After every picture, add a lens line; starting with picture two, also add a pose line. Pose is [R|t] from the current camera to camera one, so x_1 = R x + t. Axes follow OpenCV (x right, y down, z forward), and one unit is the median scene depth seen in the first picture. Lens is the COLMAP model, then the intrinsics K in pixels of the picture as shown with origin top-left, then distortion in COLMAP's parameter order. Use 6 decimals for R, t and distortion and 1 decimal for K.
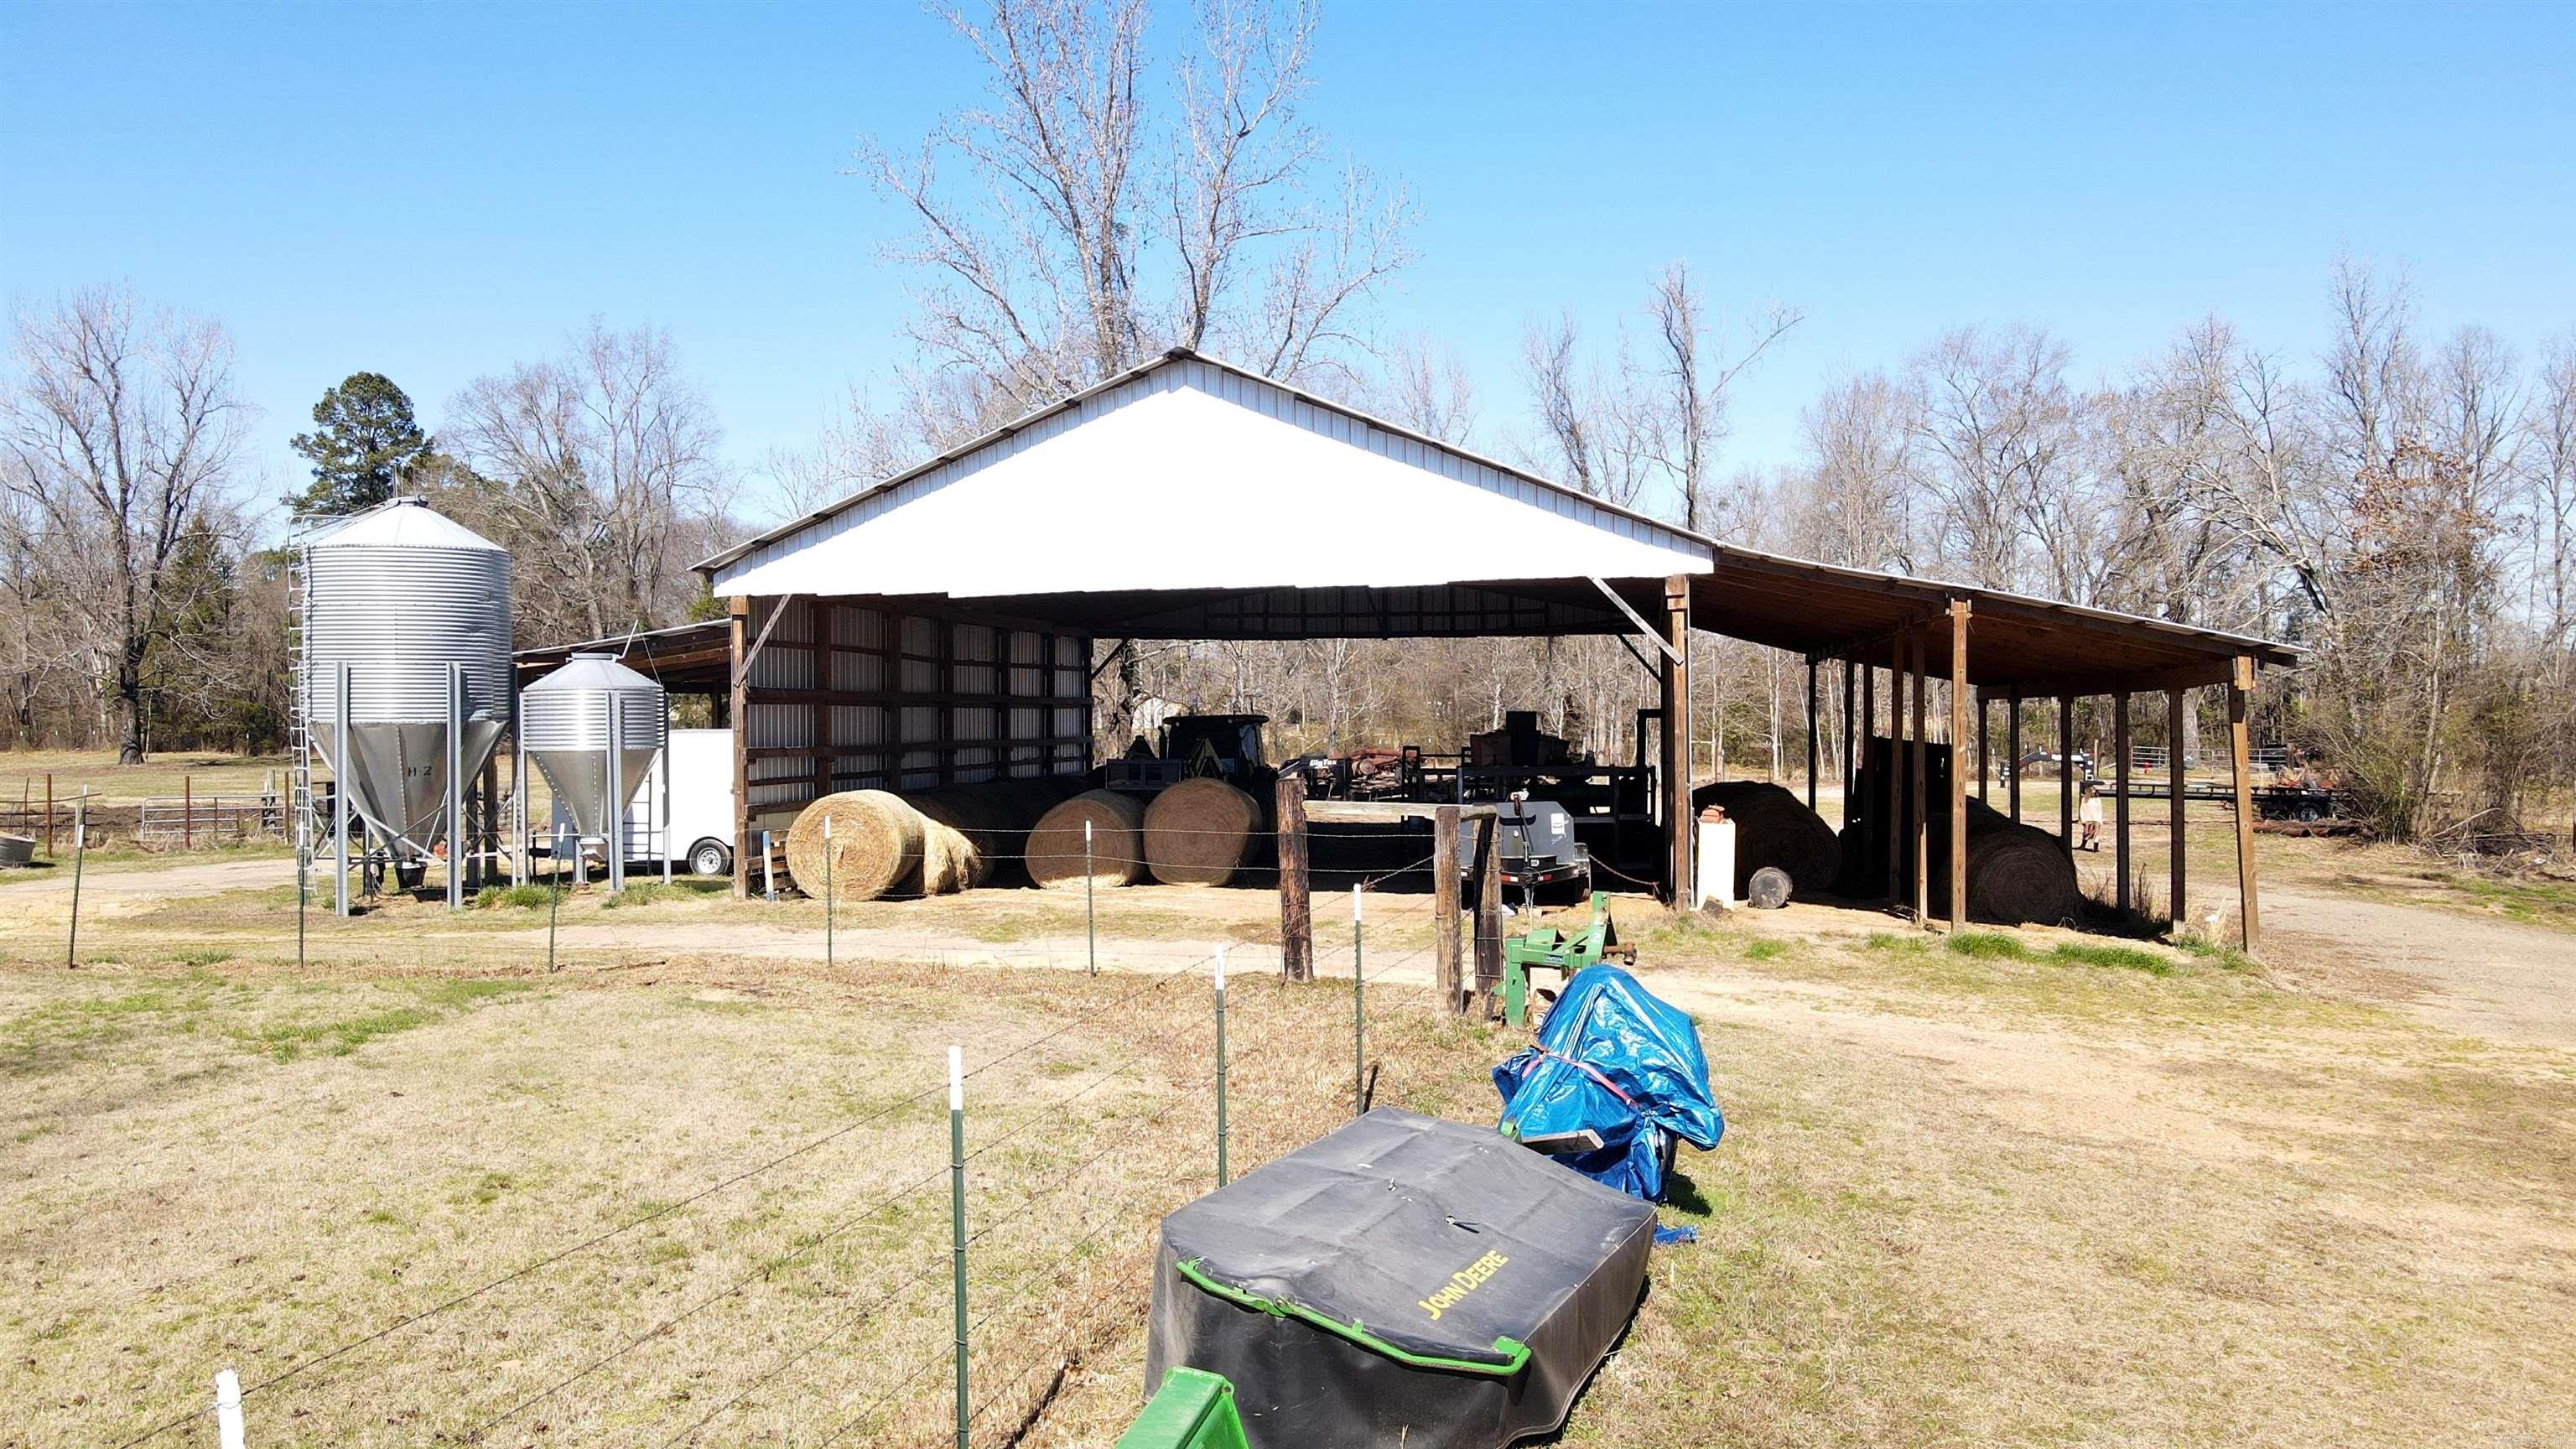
lens RADIAL K [[1898.0, 0, 1295.7], [0, 1898.0, 724.6], [0, 0, 1]] dist [-0.001532, 0.039360]
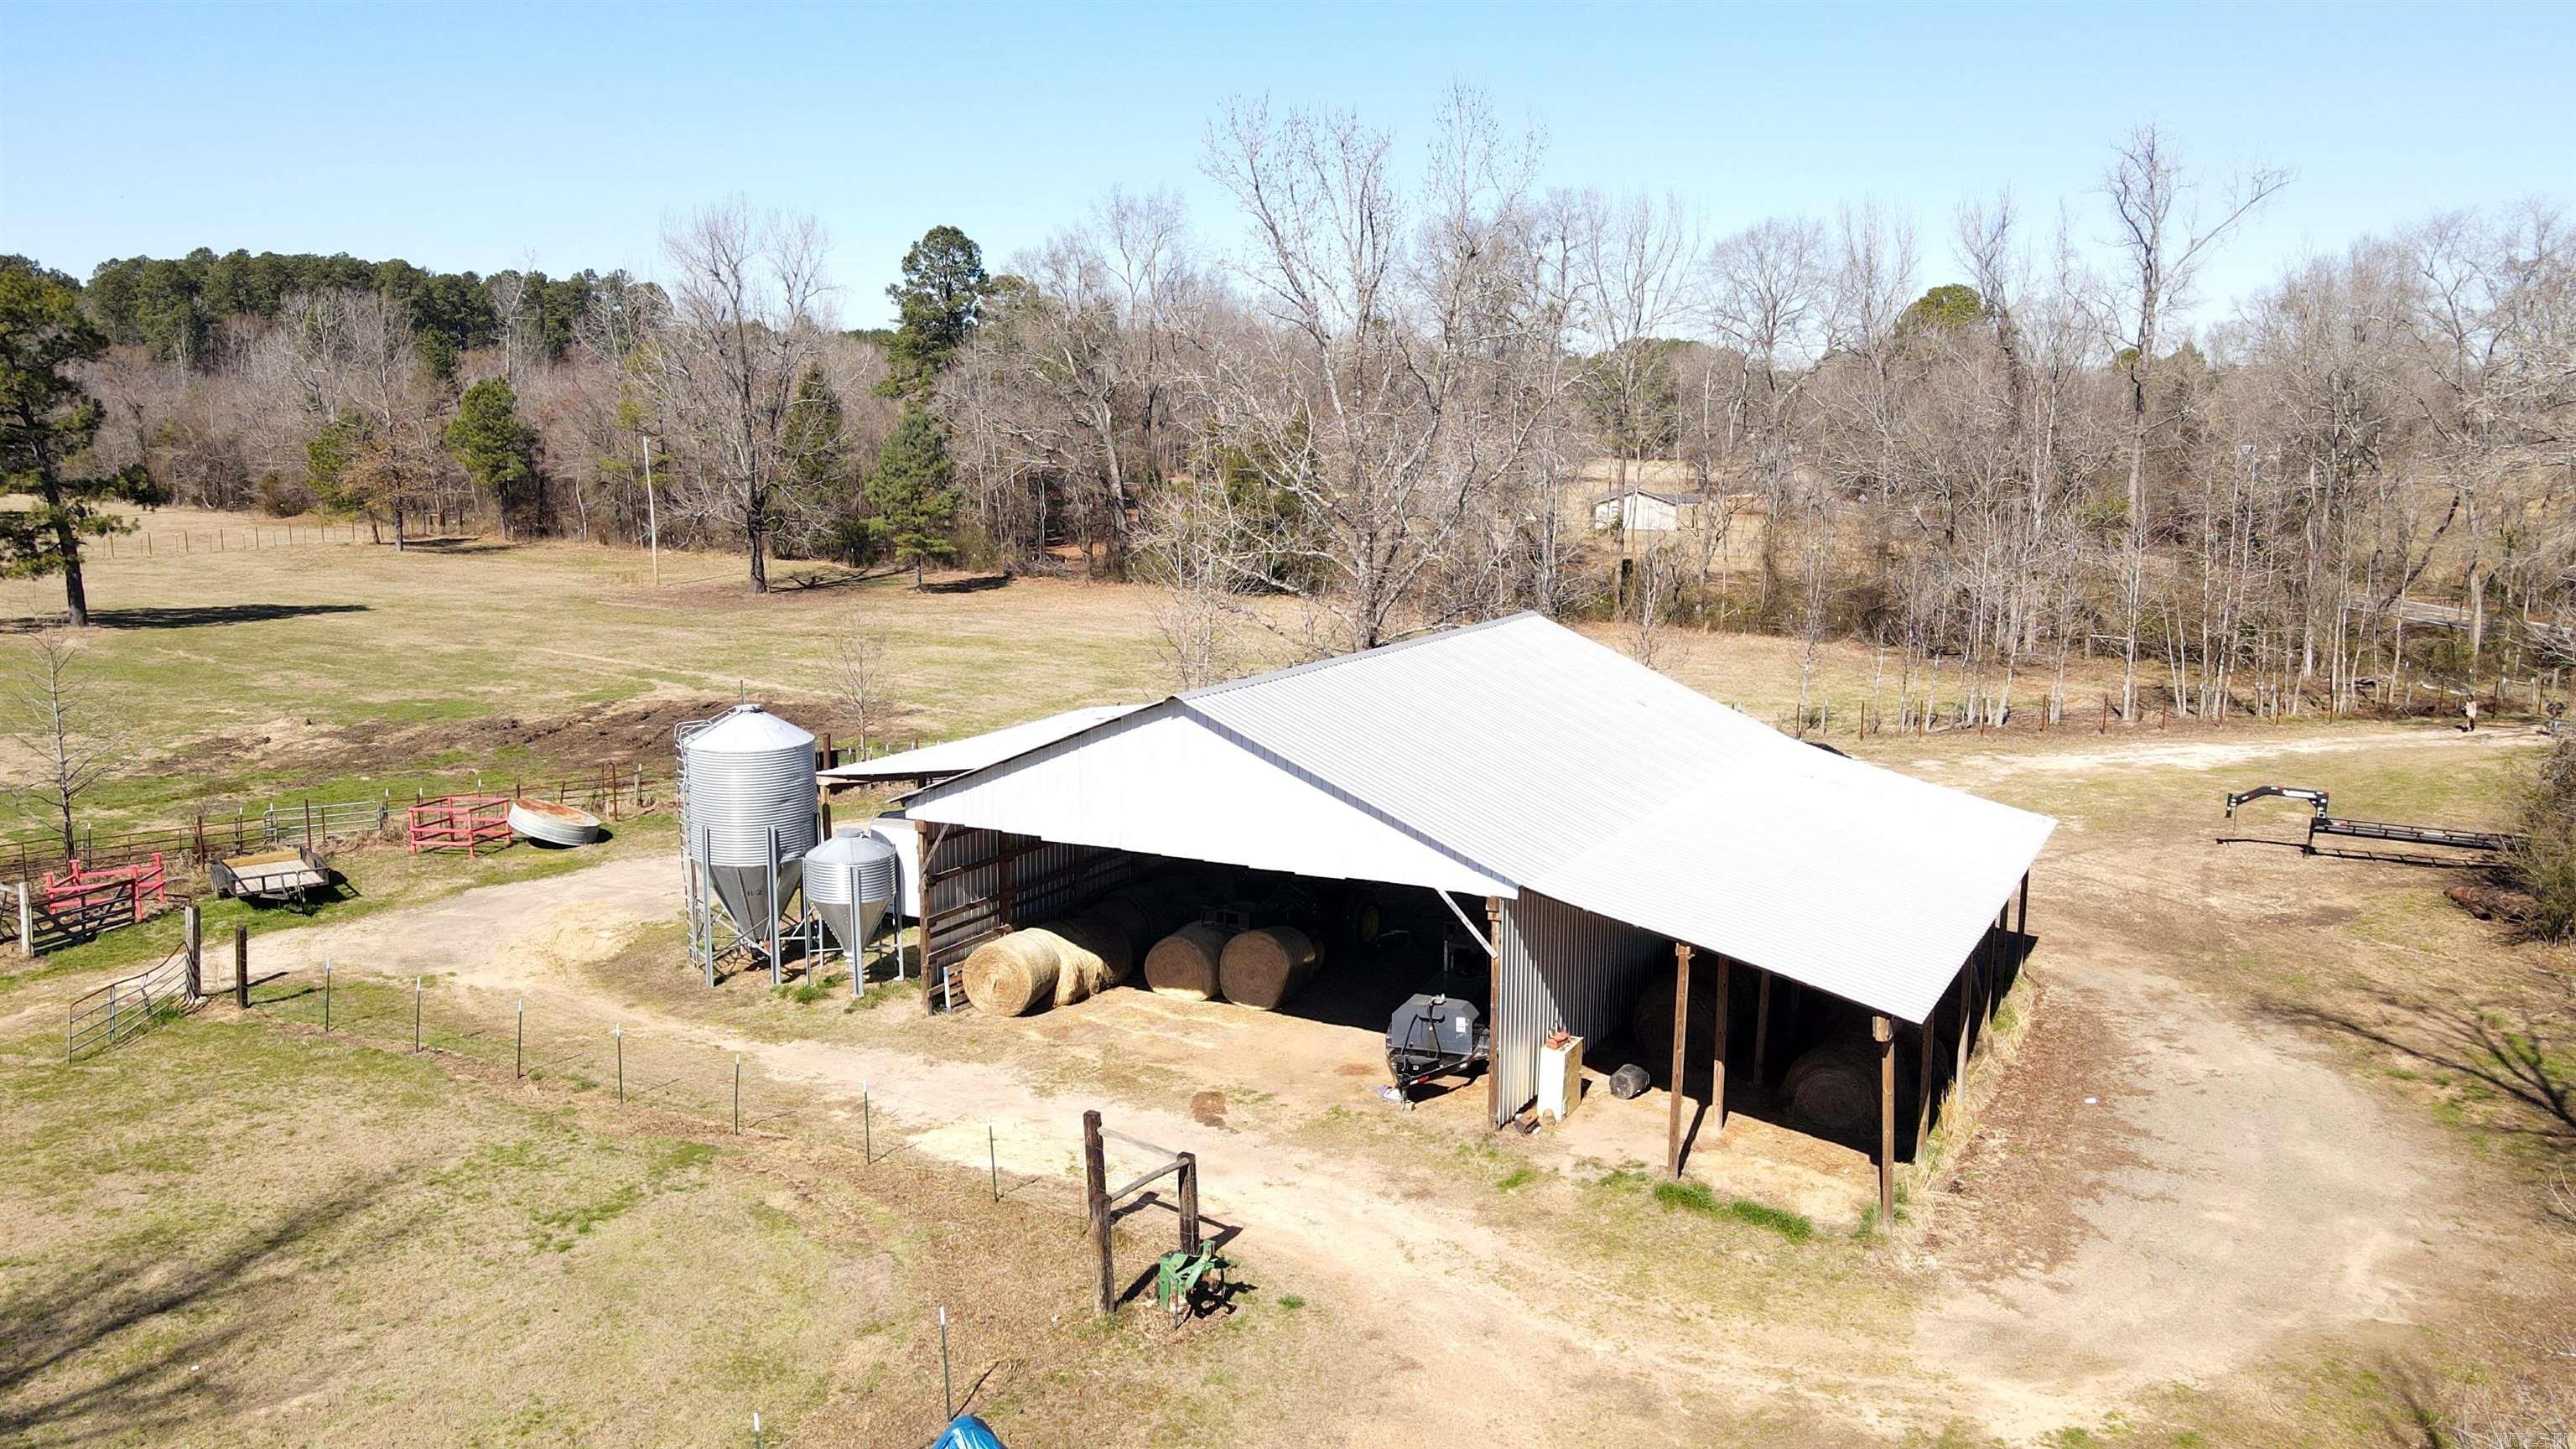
lens RADIAL K [[1898.0, 0, 1295.7], [0, 1898.0, 724.6], [0, 0, 1]] dist [-0.001532, 0.039360]
pose [[0.950228, 0.063563, -0.305004, 0.311009], [-0.014718, 0.987033, 0.159844, -0.274105], [0.311209, -0.147399, 0.938841, -0.209362]]
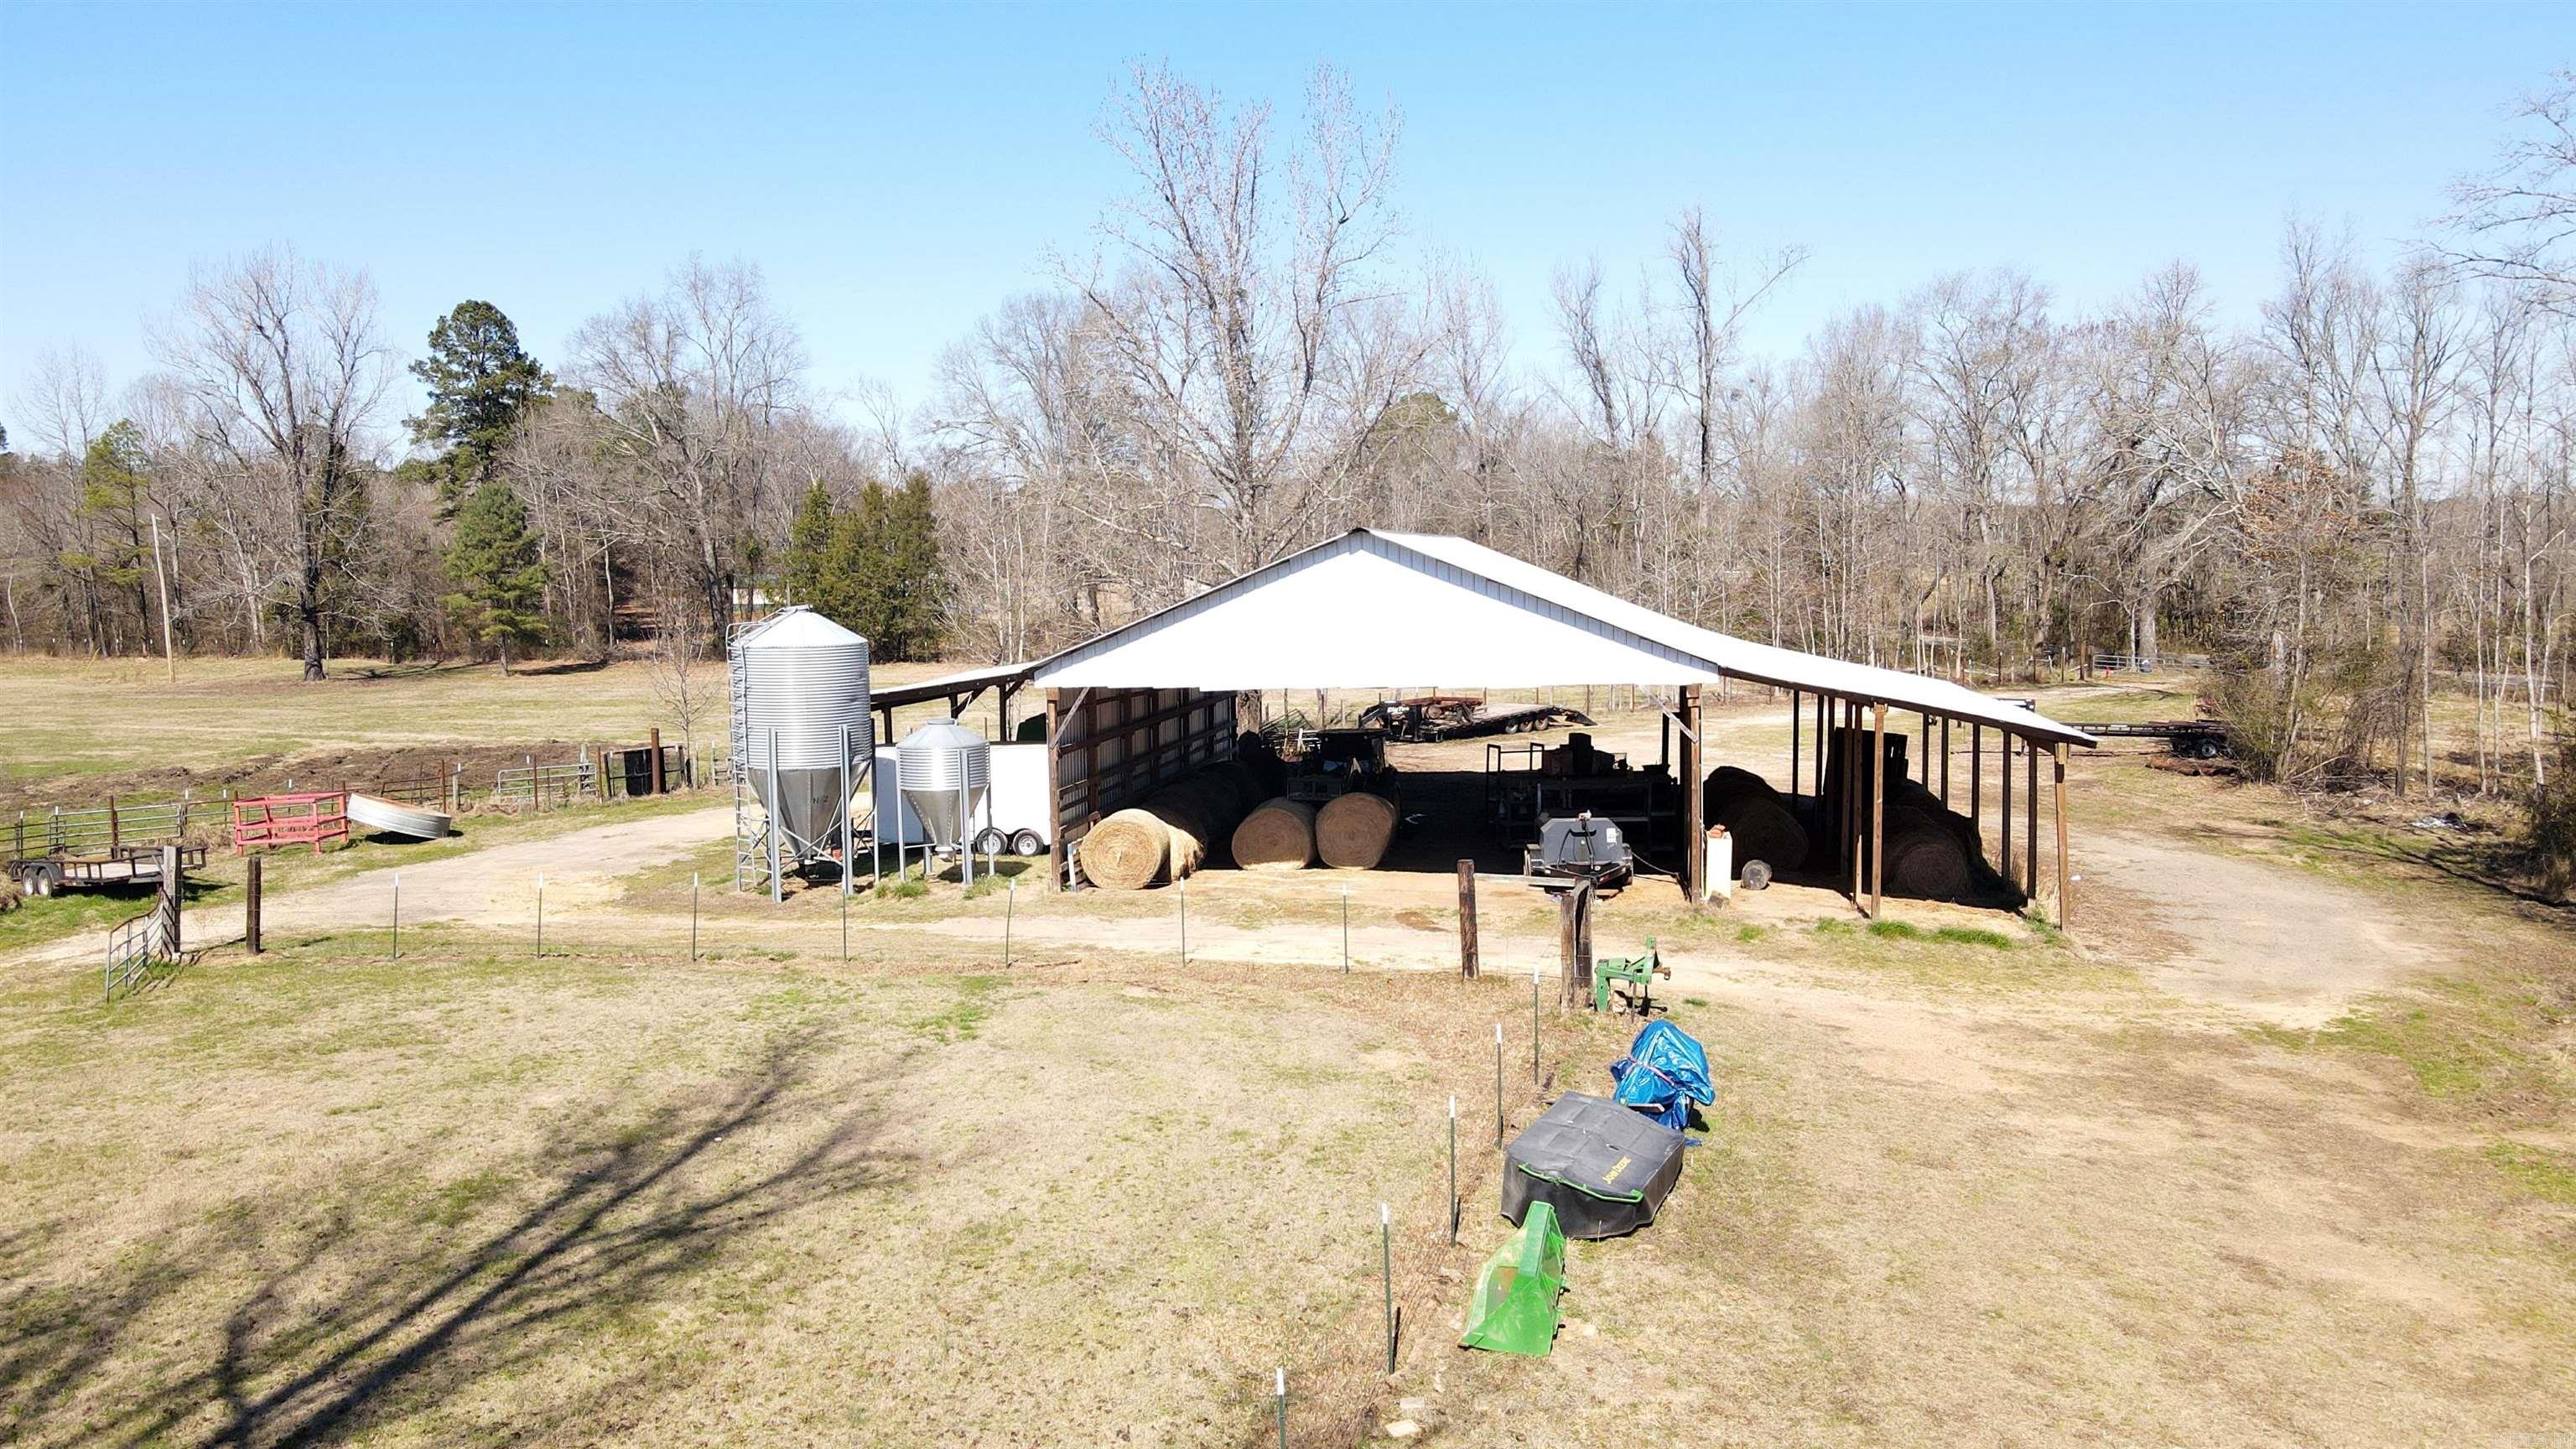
lens RADIAL K [[1898.0, 0, 1295.7], [0, 1898.0, 724.6], [0, 0, 1]] dist [-0.001532, 0.039360]
pose [[0.999938, -0.008997, -0.006563, -0.069123], [0.009510, 0.996511, 0.082917, -0.113775], [0.005794, -0.082974, 0.996535, -0.330523]]
